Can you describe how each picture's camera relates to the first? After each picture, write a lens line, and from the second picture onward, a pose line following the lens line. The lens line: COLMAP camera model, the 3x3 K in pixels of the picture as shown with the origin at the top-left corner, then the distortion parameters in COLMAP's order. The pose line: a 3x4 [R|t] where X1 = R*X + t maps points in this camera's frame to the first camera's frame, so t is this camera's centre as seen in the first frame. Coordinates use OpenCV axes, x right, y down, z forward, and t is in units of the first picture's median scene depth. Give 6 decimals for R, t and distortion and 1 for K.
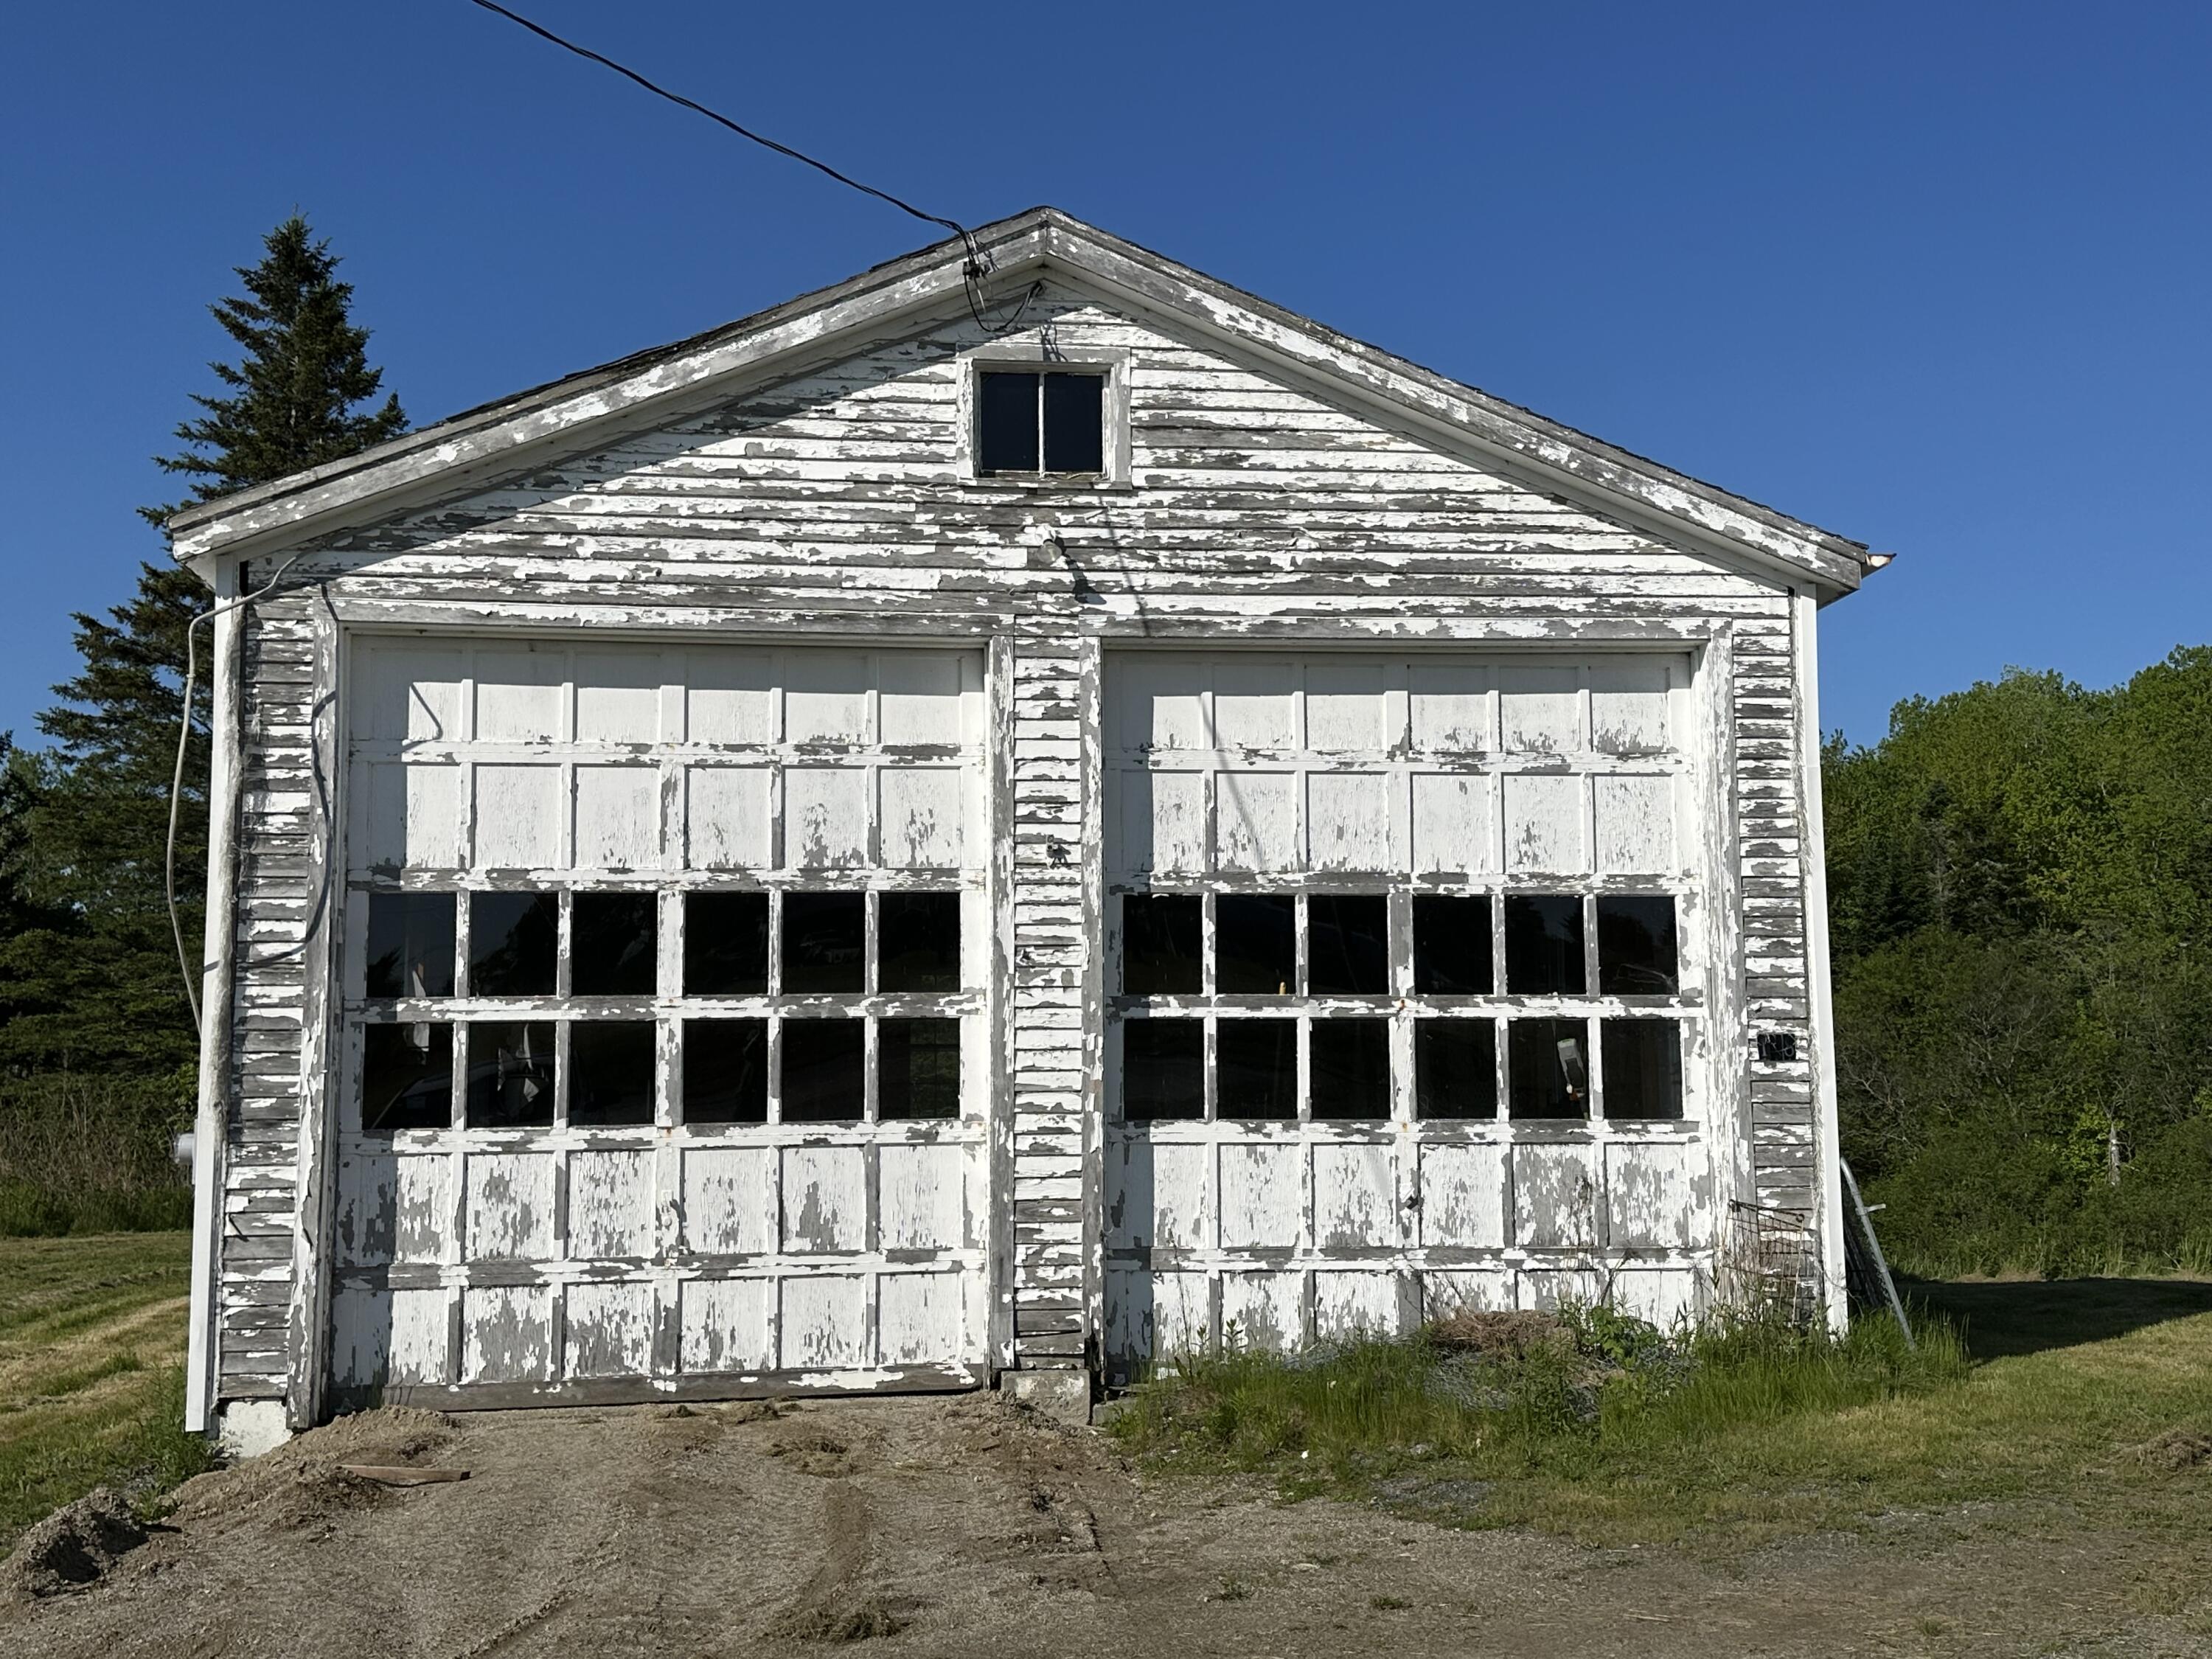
lens RADIAL K [[2440.1, 0, 1094.5], [0, 2440.1, 772.3], [0, 0, 1]] dist [0.050760, 0.000000]
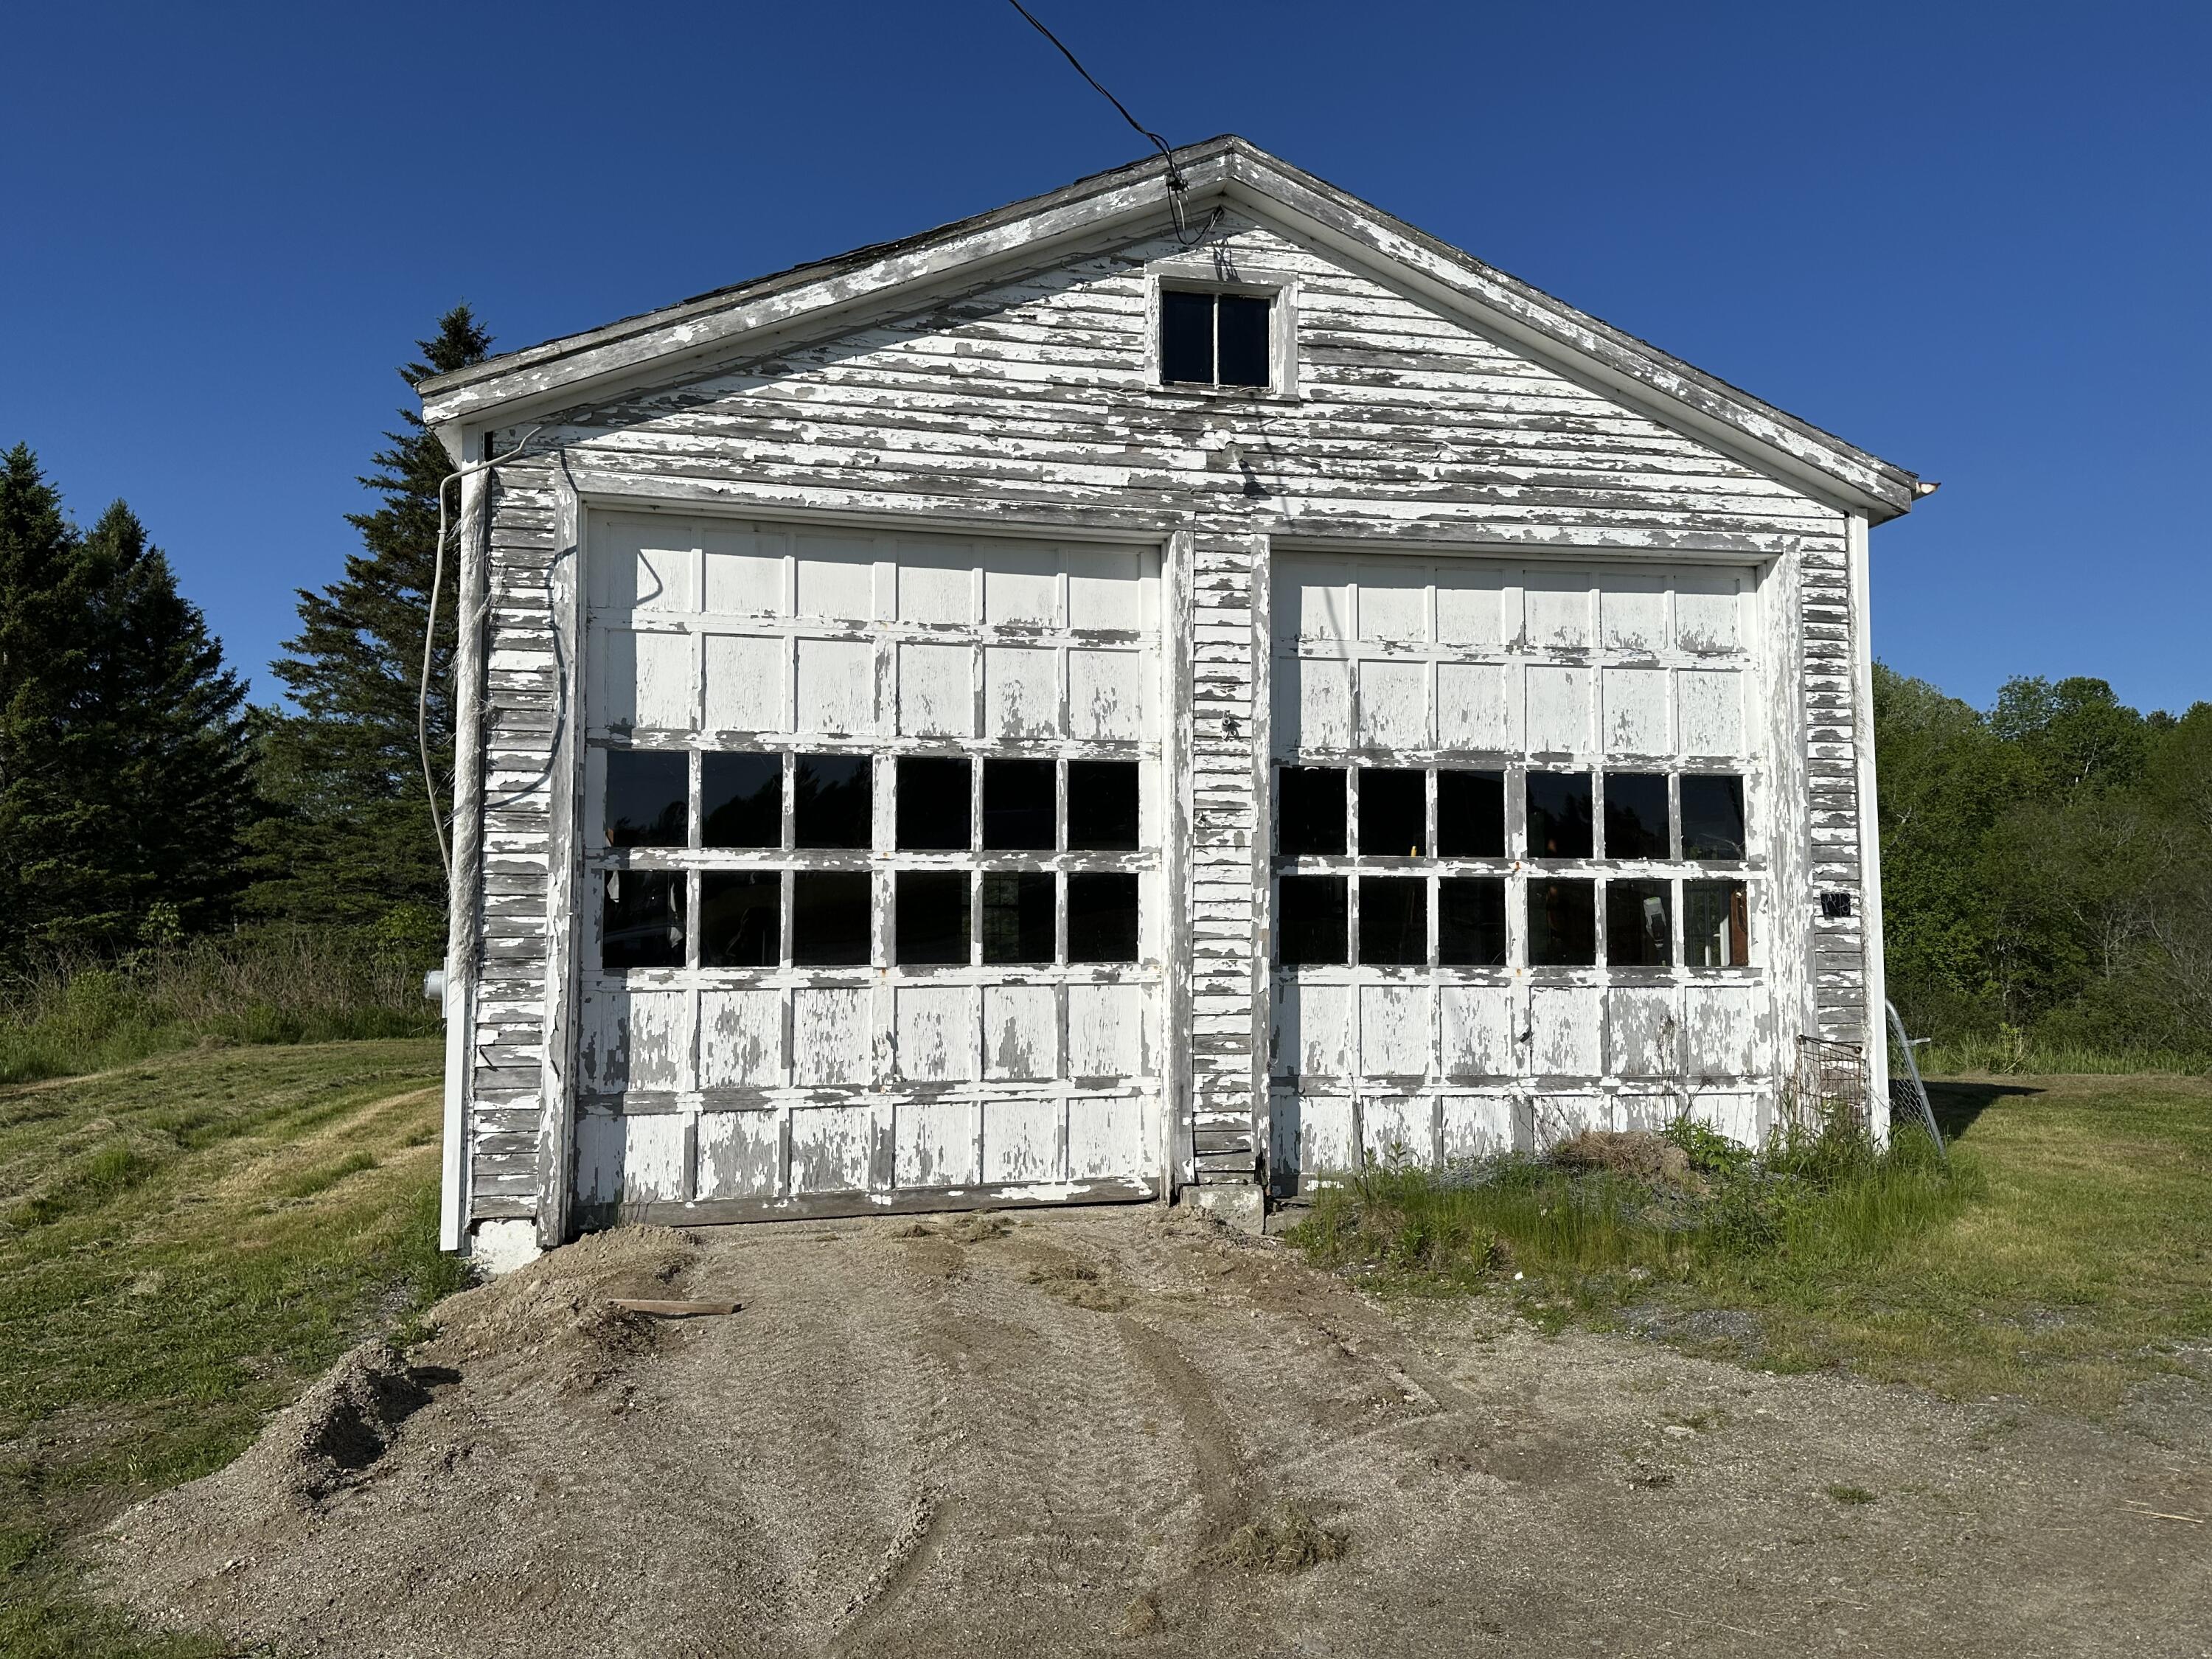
lens RADIAL K [[1566.2, 0, 1093.0], [0, 1566.2, 820.5], [0, 0, 1]] dist [0.065573, -0.086533]
pose [[0.997034, 0.012386, 0.075959, -0.131463], [-0.016179, 0.998642, 0.049530, 0.041143], [-0.075243, -0.050612, 0.995880, 0.285505]]
